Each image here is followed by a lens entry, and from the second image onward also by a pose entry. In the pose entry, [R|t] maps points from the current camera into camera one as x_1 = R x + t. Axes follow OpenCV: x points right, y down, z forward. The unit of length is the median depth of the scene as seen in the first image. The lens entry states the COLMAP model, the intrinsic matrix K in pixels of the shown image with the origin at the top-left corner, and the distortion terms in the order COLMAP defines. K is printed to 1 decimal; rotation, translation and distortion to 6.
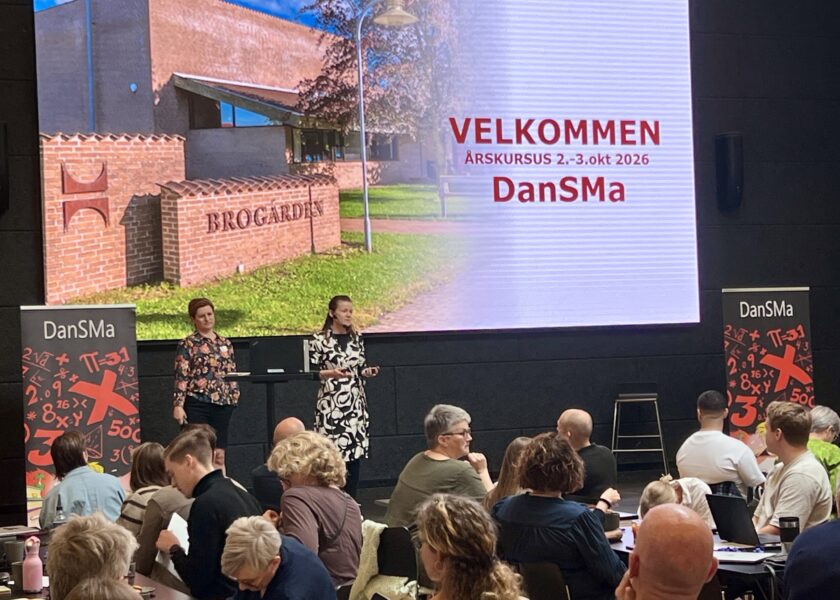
lens RADIAL K [[1828.2, 0, 423.6], [0, 1828.2, 298.6], [0, 0, 1]] dist [0.173294, 0.000000]
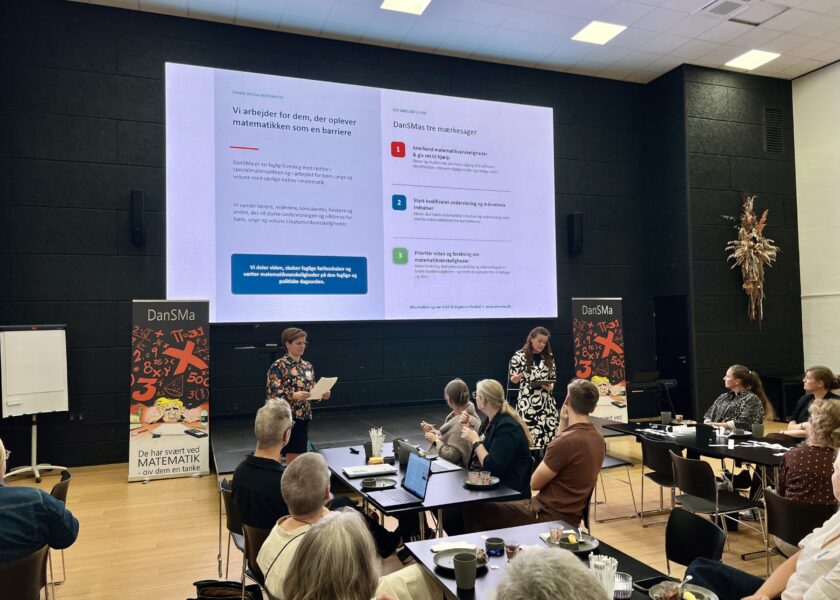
lens RADIAL K [[646.8, 0, 427.3], [0, 646.8, 298.9], [0, 0, 1]] dist [0.037766, -0.024581]
pose [[0.999384, 0.017477, -0.030439, 0.045177], [-0.017762, 0.999801, -0.009118, 0.003557], [0.030273, 0.009653, 0.999495, 0.389072]]
